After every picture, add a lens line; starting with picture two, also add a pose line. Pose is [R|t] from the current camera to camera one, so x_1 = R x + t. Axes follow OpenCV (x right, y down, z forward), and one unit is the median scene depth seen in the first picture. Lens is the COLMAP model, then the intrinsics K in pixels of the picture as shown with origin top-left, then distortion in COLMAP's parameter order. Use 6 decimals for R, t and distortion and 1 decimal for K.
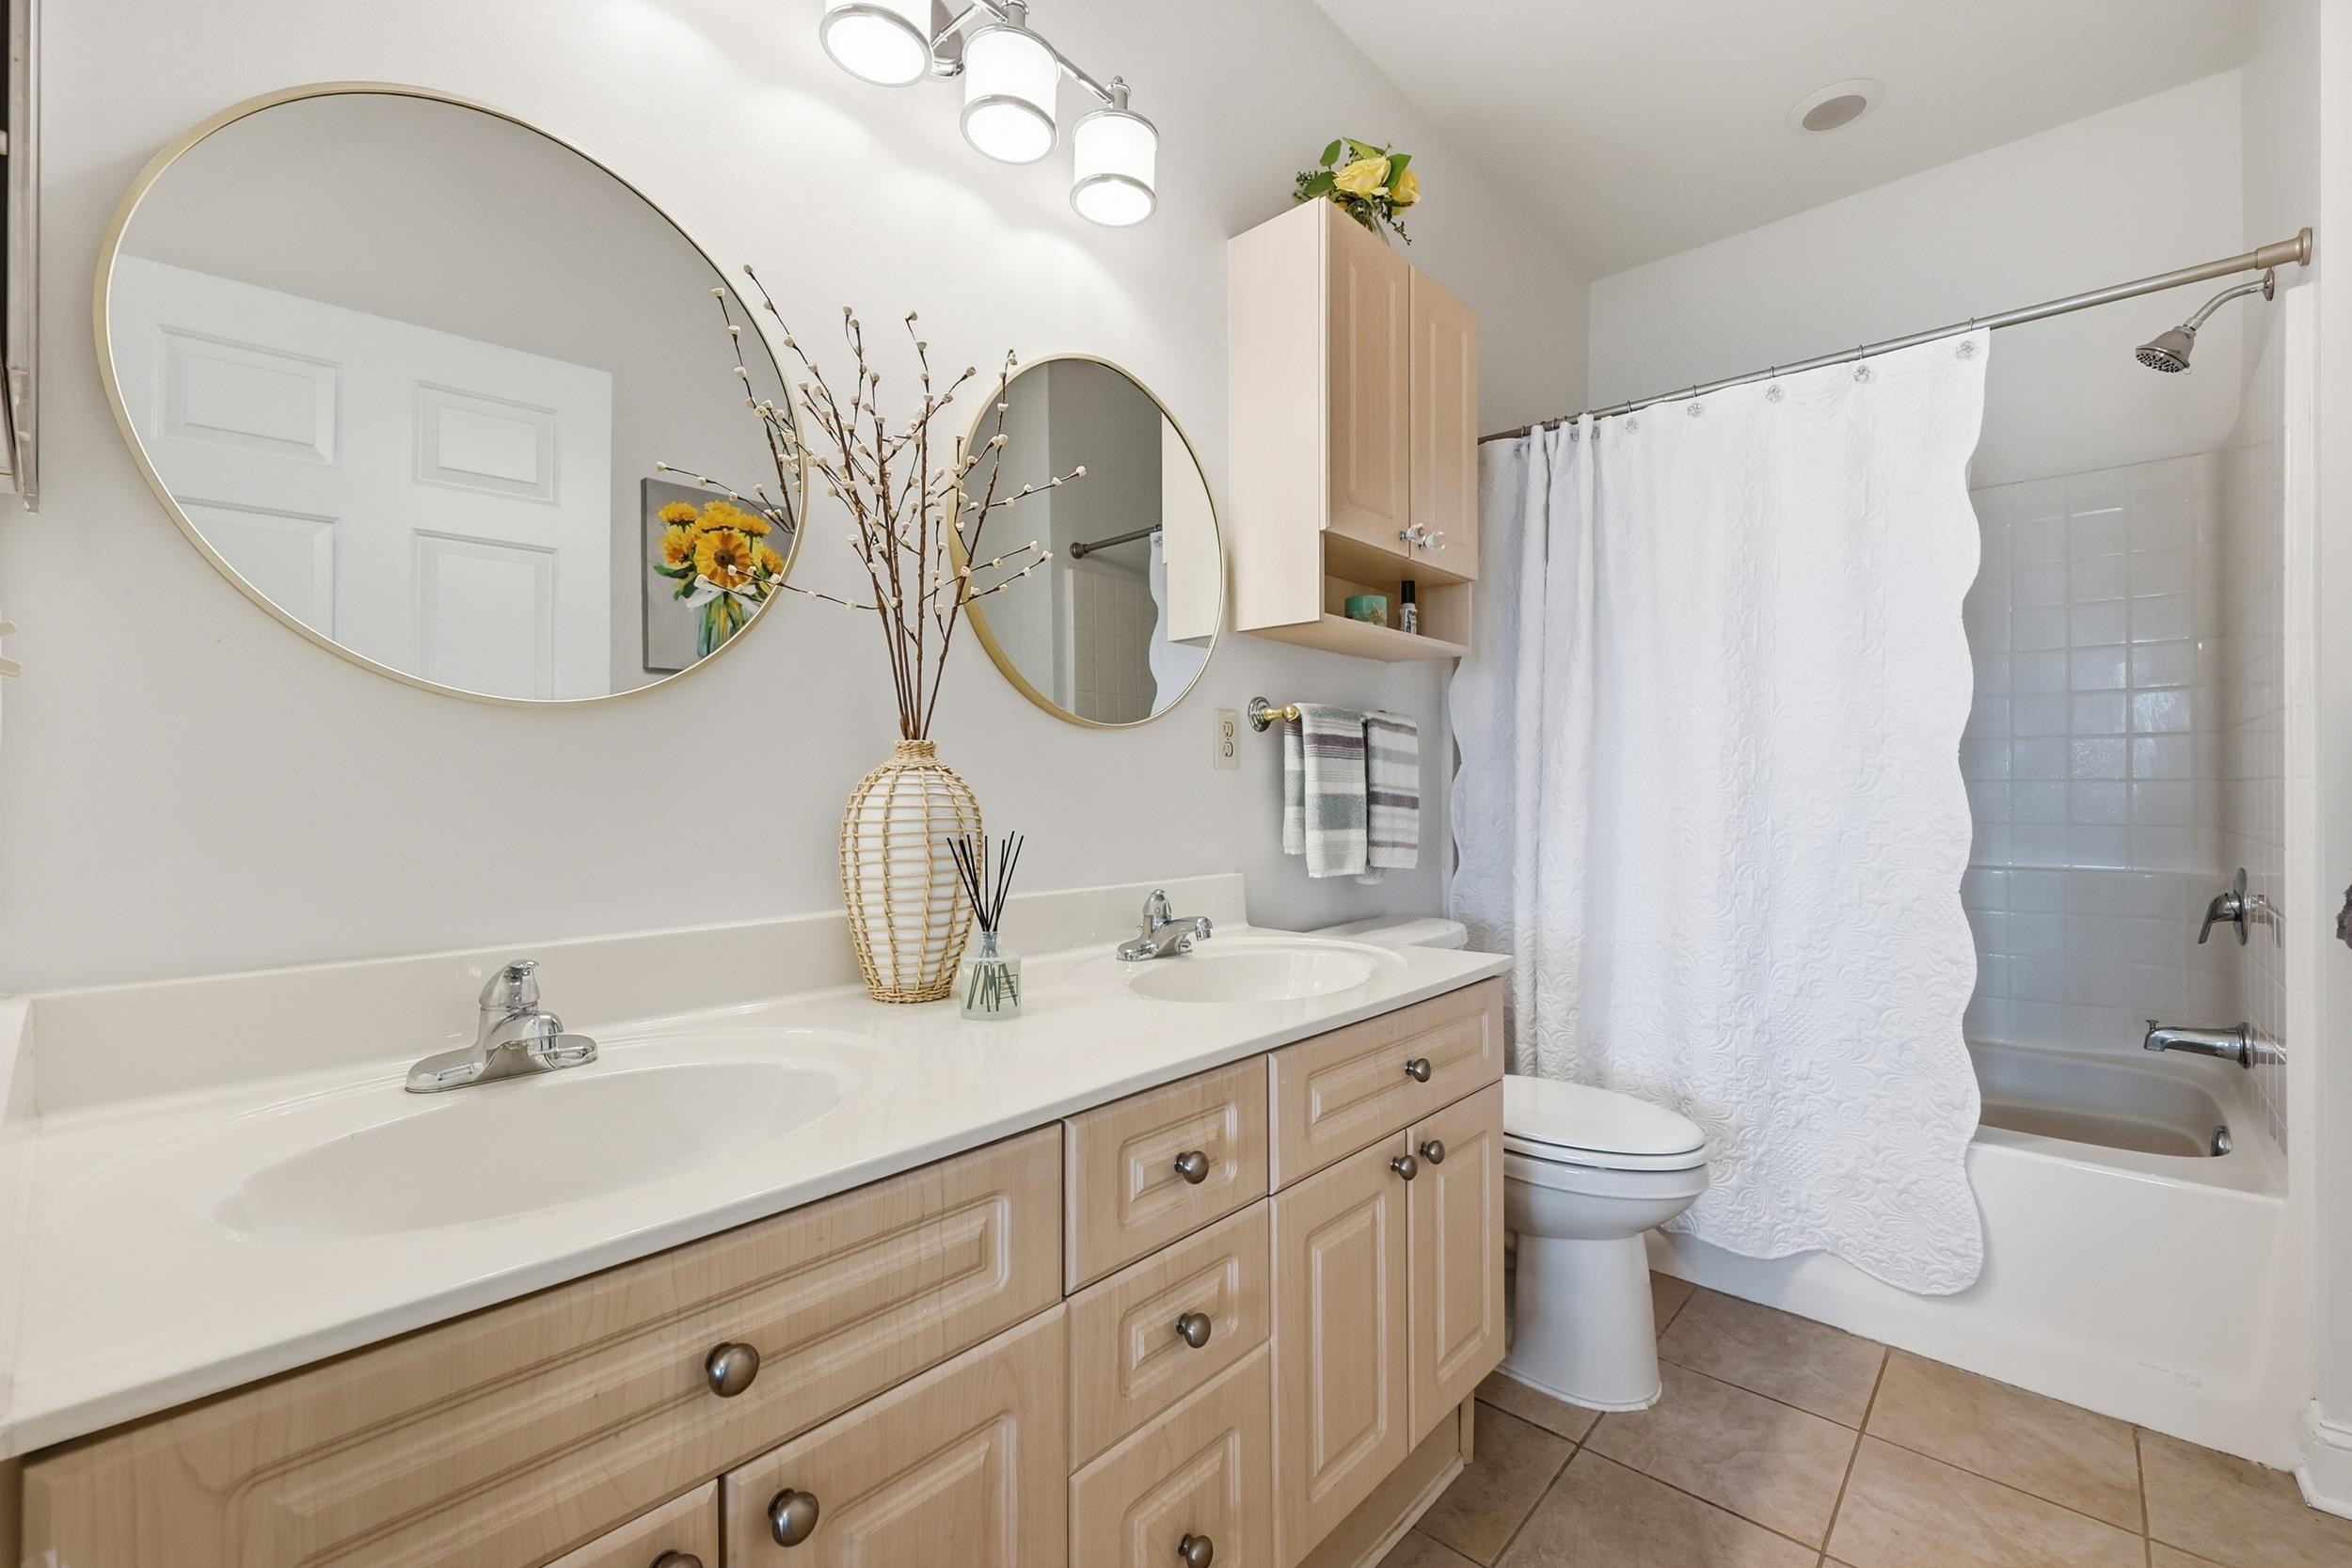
lens RADIAL K [[981.2, 0, 1191.2], [0, 981.2, 779.7], [0, 0, 1]] dist [-0.000004, 0.000221]
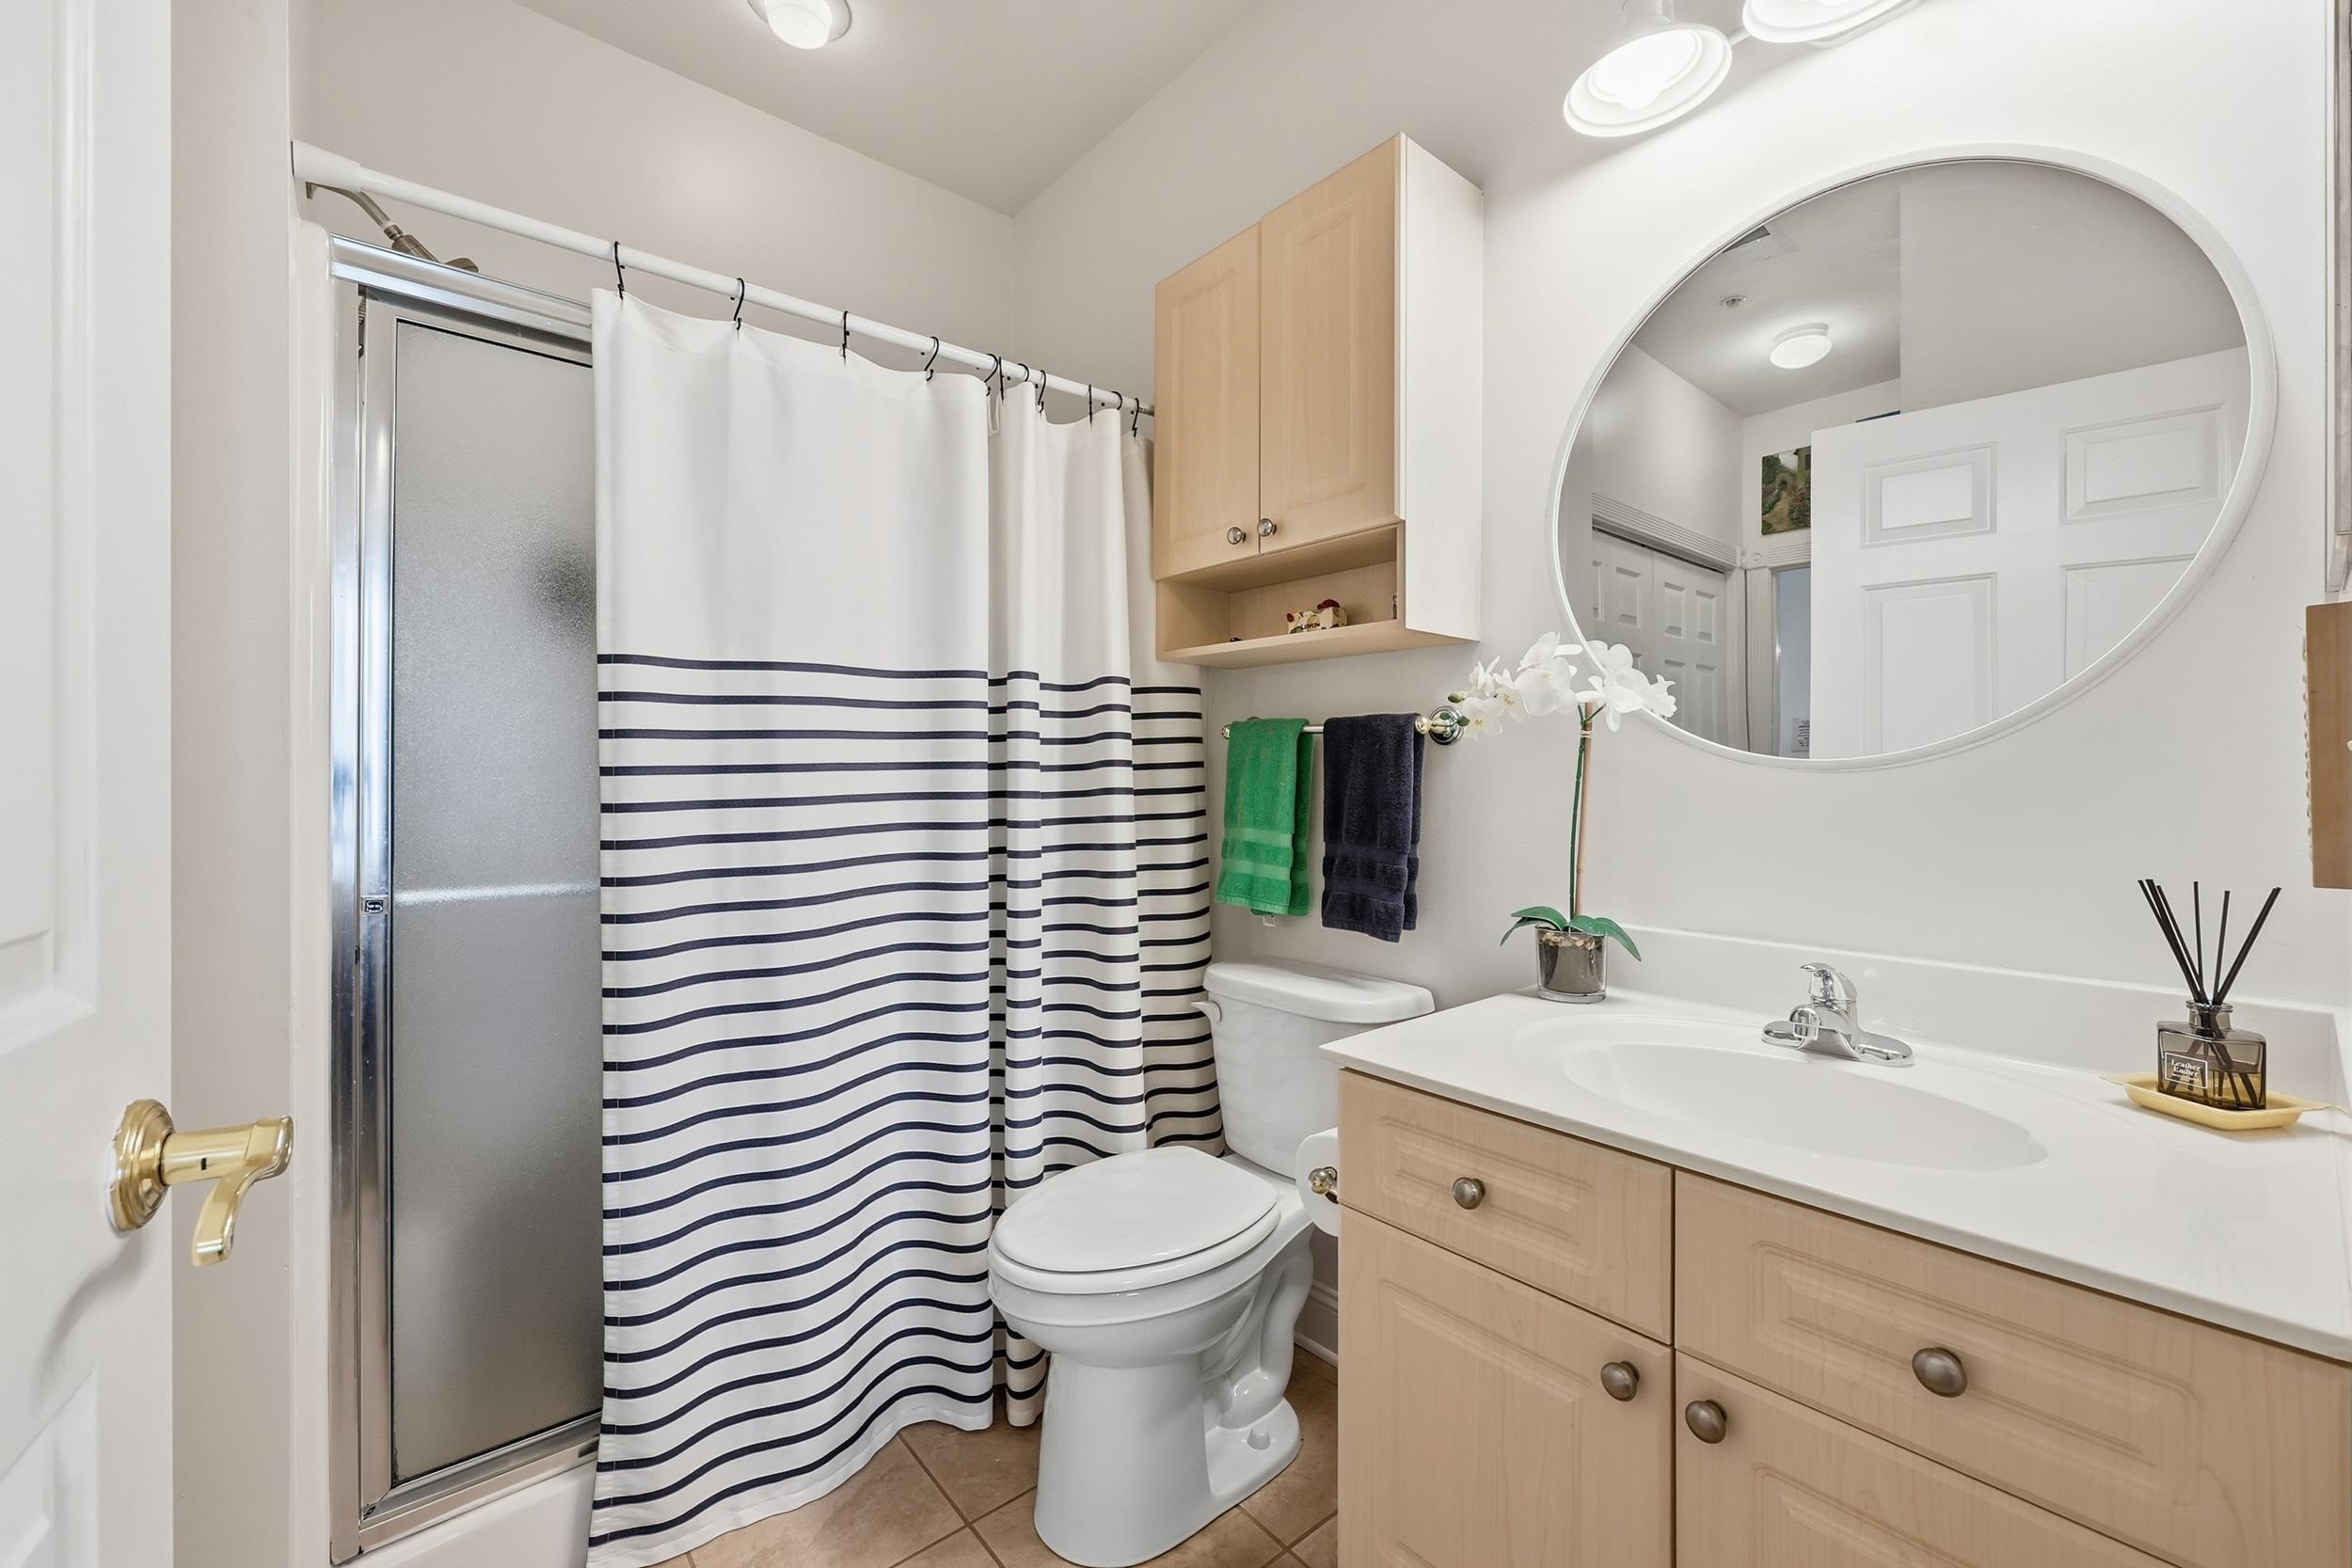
lens RADIAL K [[958.9, 0, 1176.0], [0, 958.9, 784.0], [0, 0, 1]] dist [0.001337, -0.000143]
pose [[-0.136797, 0.006088, -0.990580, 0.573643], [0.012315, 0.999914, 0.004445, -0.041180], [0.990523, -0.011591, -0.136860, 0.381421]]
